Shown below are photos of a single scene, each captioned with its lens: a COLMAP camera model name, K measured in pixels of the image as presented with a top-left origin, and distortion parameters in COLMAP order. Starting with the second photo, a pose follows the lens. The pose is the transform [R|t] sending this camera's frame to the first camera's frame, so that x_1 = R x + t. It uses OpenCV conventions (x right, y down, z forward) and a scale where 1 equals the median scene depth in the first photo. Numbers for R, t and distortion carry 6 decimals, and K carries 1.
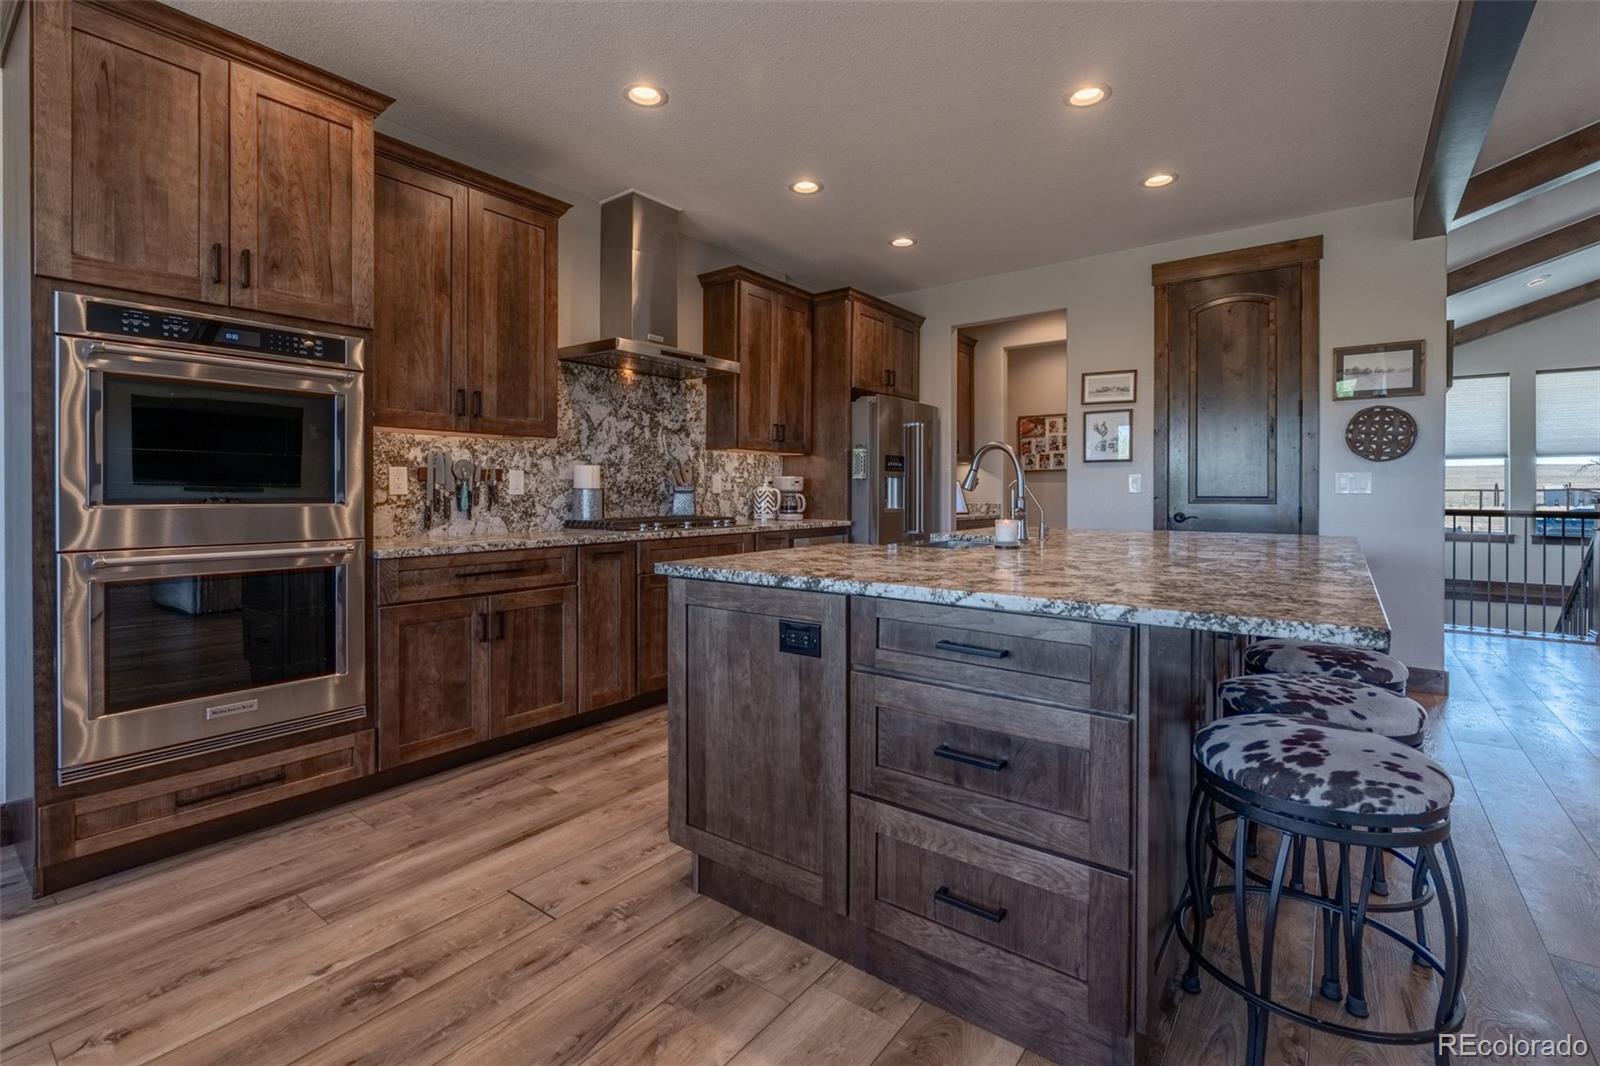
lens RADIAL K [[724.1, 0, 777.3], [0, 724.1, 487.5], [0, 0, 1]] dist [-0.003133, 0.000492]
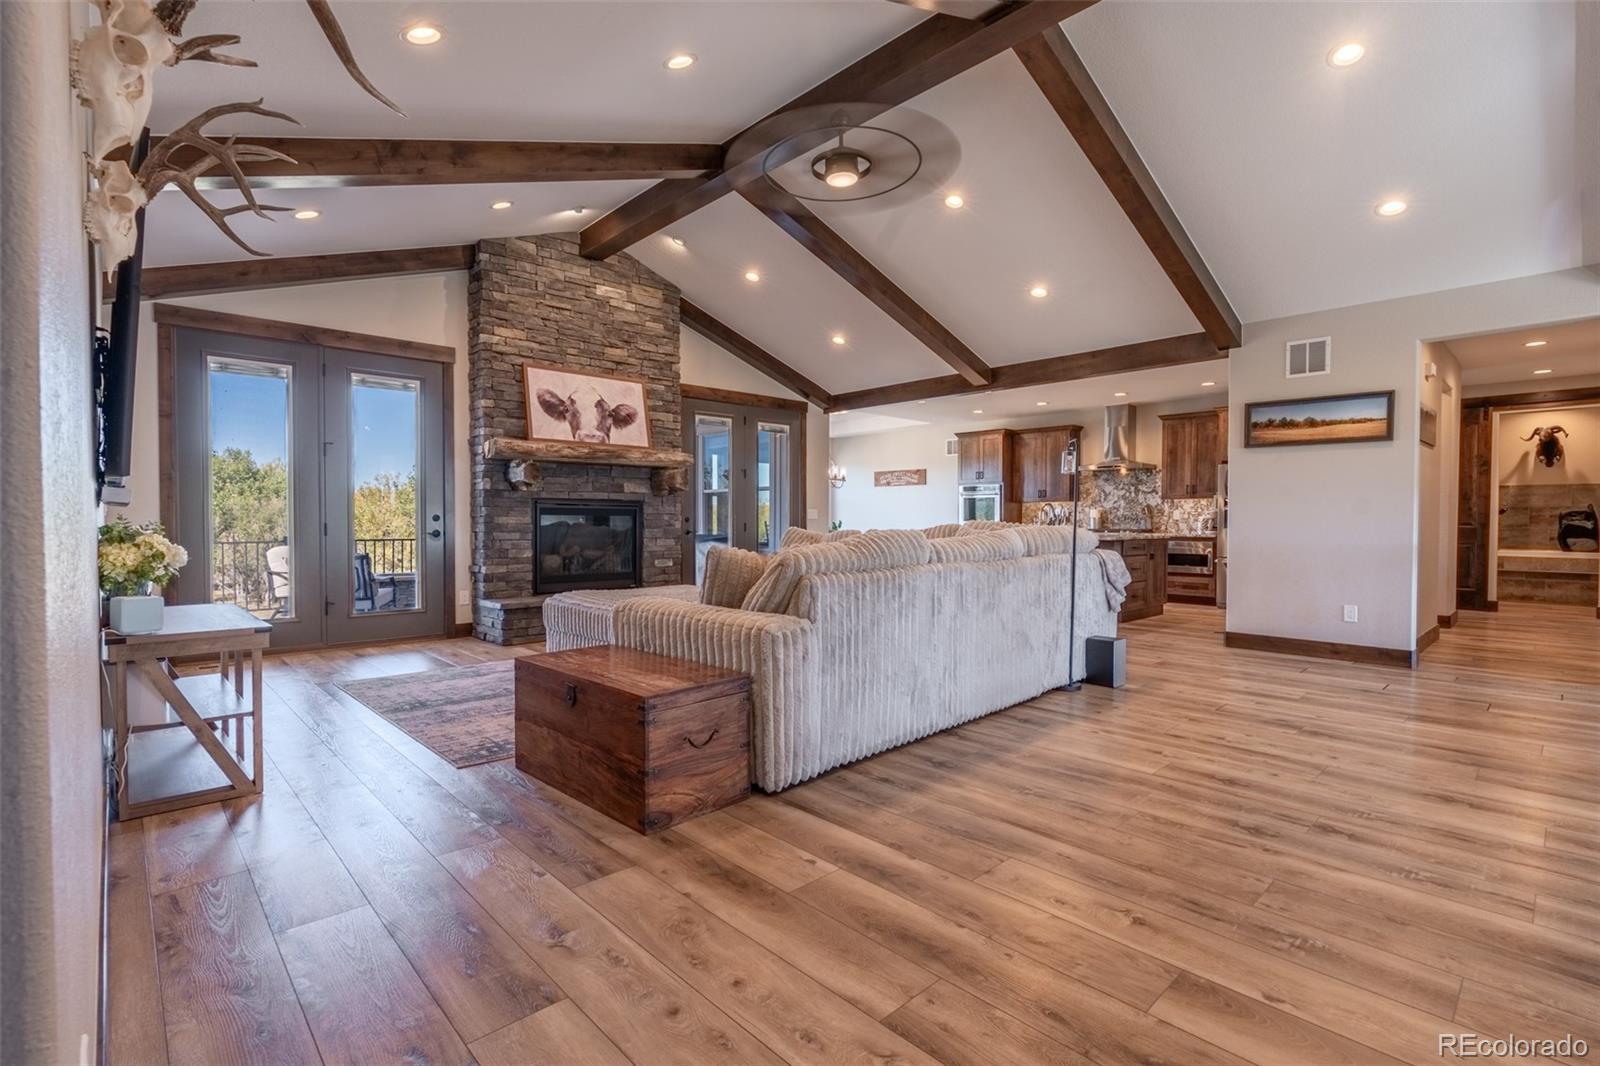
lens RADIAL K [[724.1, 0, 813.9], [0, 724.1, 539.5], [0, 0, 1]] dist [-0.003133, 0.000492]
pose [[-0.150402, 0.026145, -0.988279, 2.538341], [0.001175, 0.999654, 0.026267, 0.011018], [0.988624, 0.002790, -0.150381, 0.330924]]
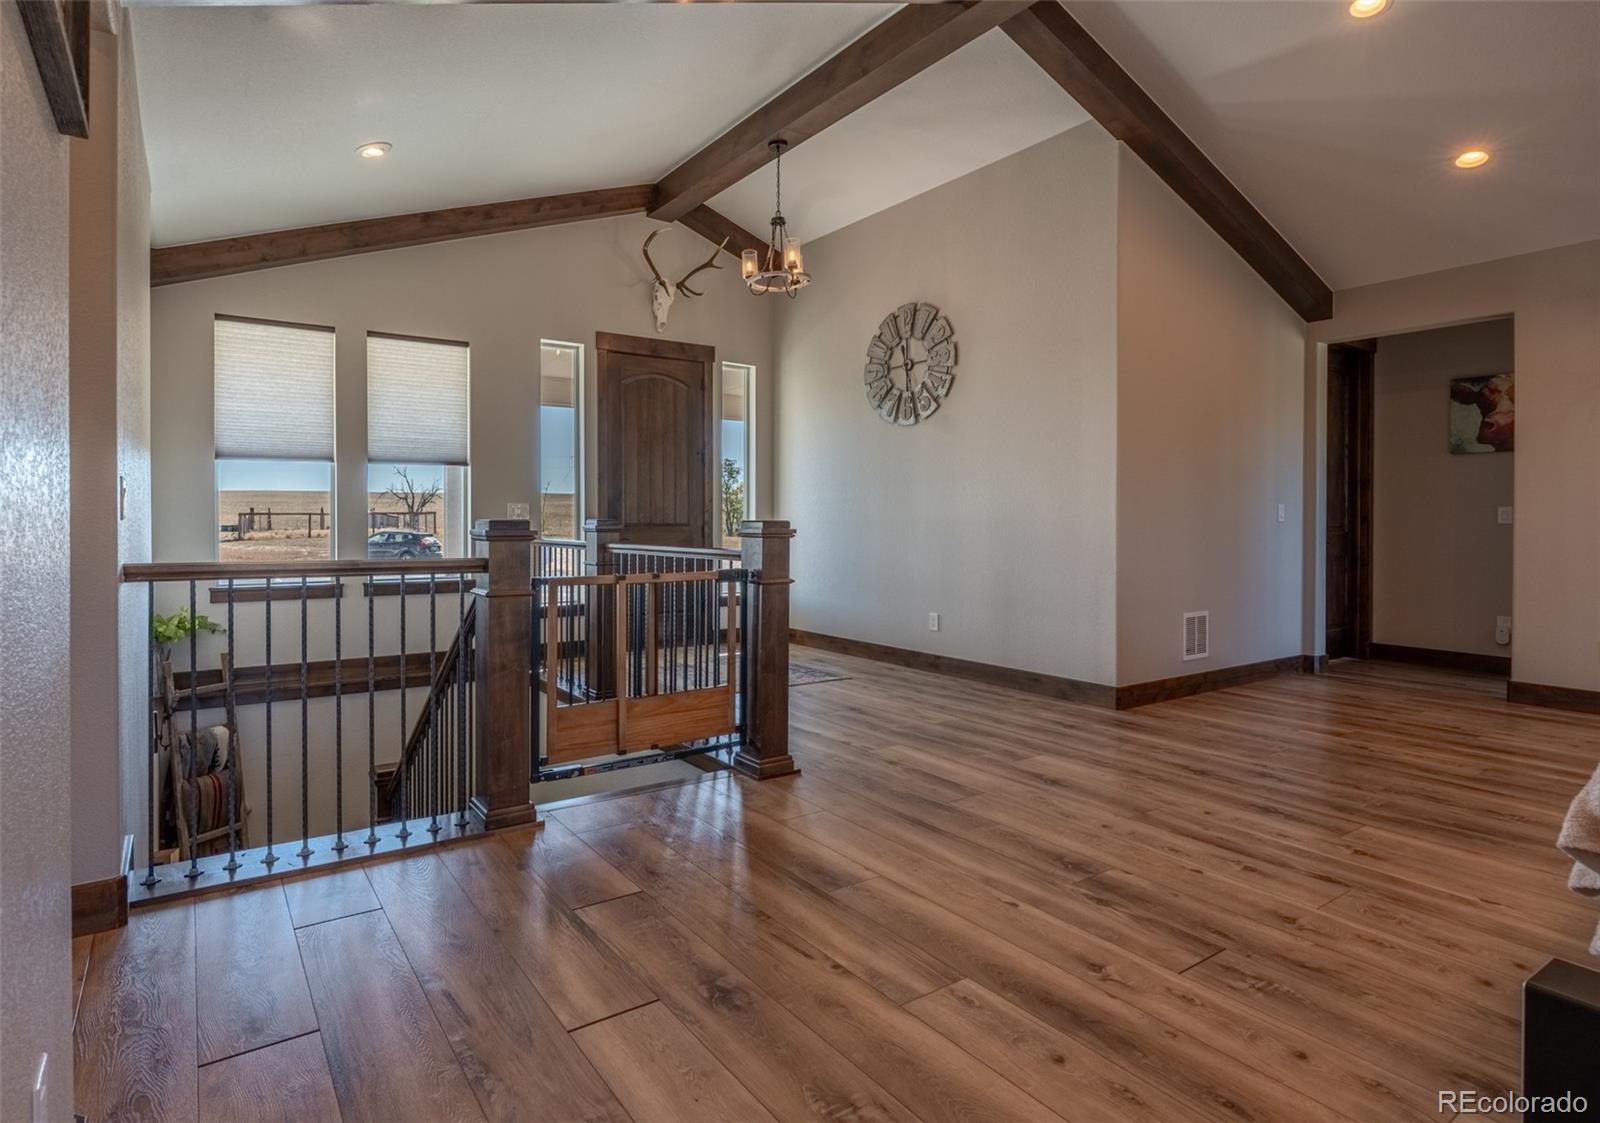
lens RADIAL K [[819.7, 0, 712.8], [0, 819.7, 518.4], [0, 0, 1]] dist [0.001657, -0.001258]
pose [[0.344471, -0.000891, 0.938797, 0.879153], [-0.005938, 0.999977, 0.003128, 0.003615], [-0.938778, -0.006652, 0.344458, 0.856359]]
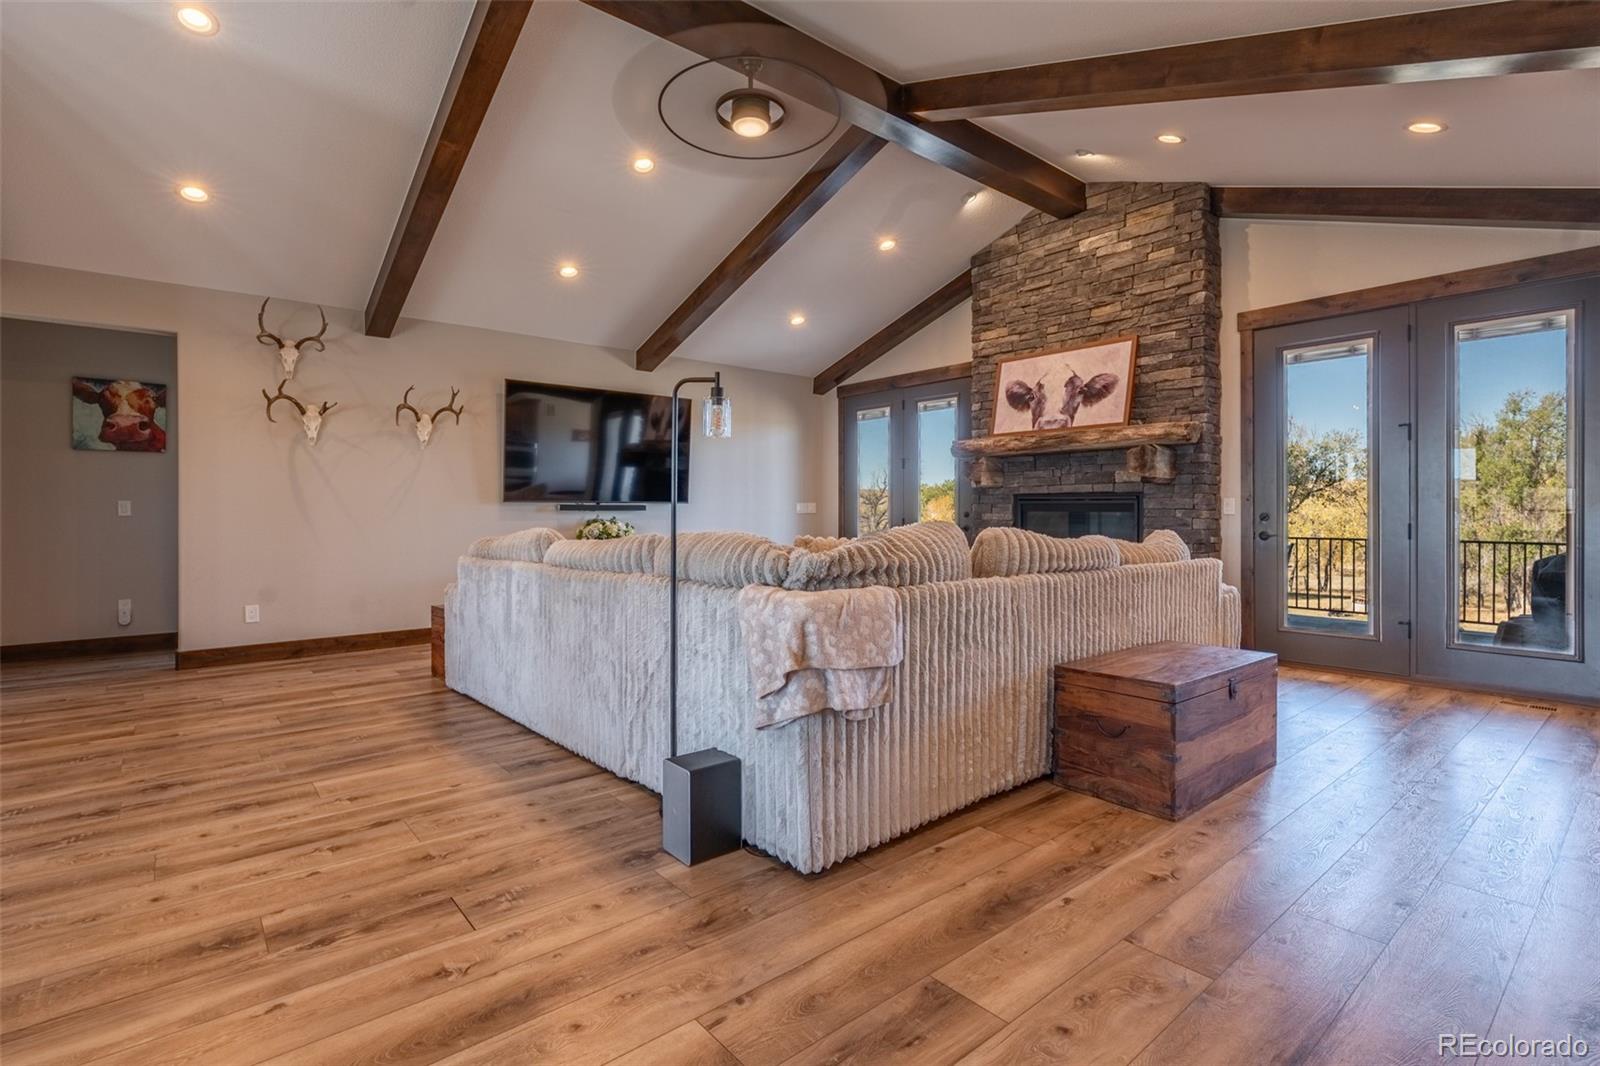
lens RADIAL K [[756.0, 0, 789.4], [0, 756.0, 518.0], [0, 0, 1]] dist [-0.008568, 0.000842]
pose [[-0.976291, -0.001879, 0.216455, 1.128550], [-0.000997, 0.999991, 0.004186, 0.005432], [-0.216461, 0.003871, -0.976284, 1.192548]]
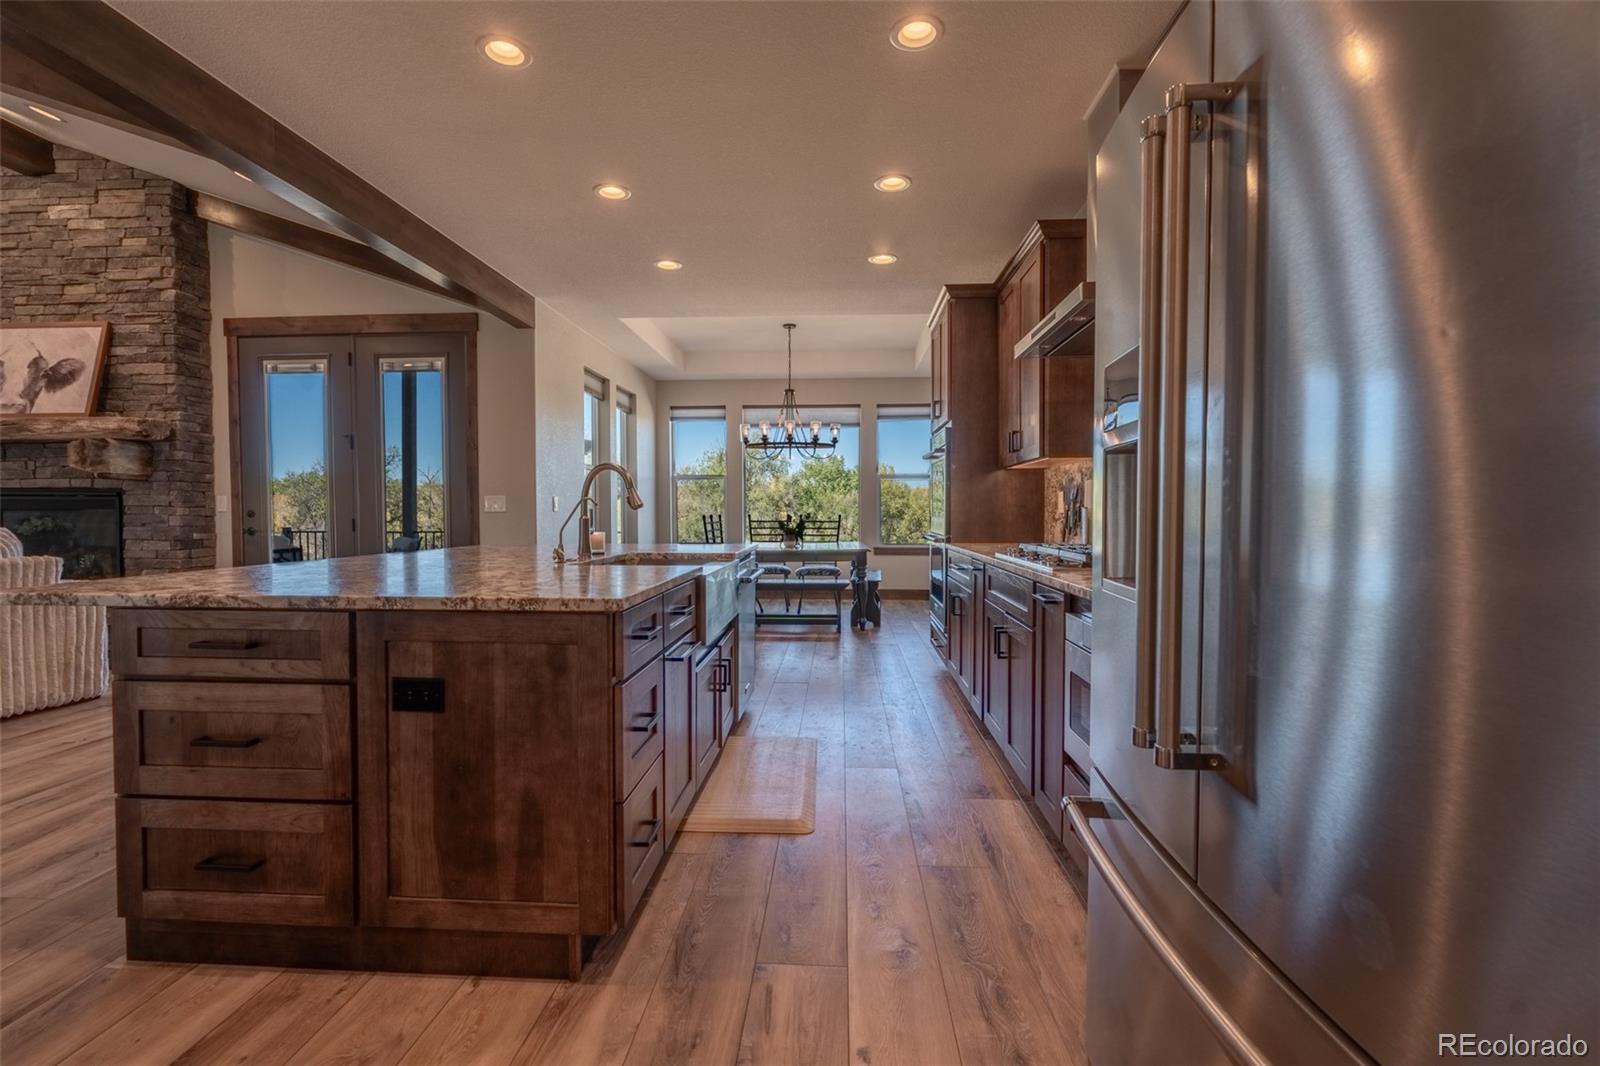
lens RADIAL K [[724.1, 0, 803.5], [0, 724.1, 527.9], [0, 0, 1]] dist [-0.003133, 0.000492]
pose [[-0.833117, 0.011783, -0.552971, 0.468457], [0.000160, 0.999778, 0.021064, 0.005933], [0.553097, 0.017460, -0.832934, 1.432198]]
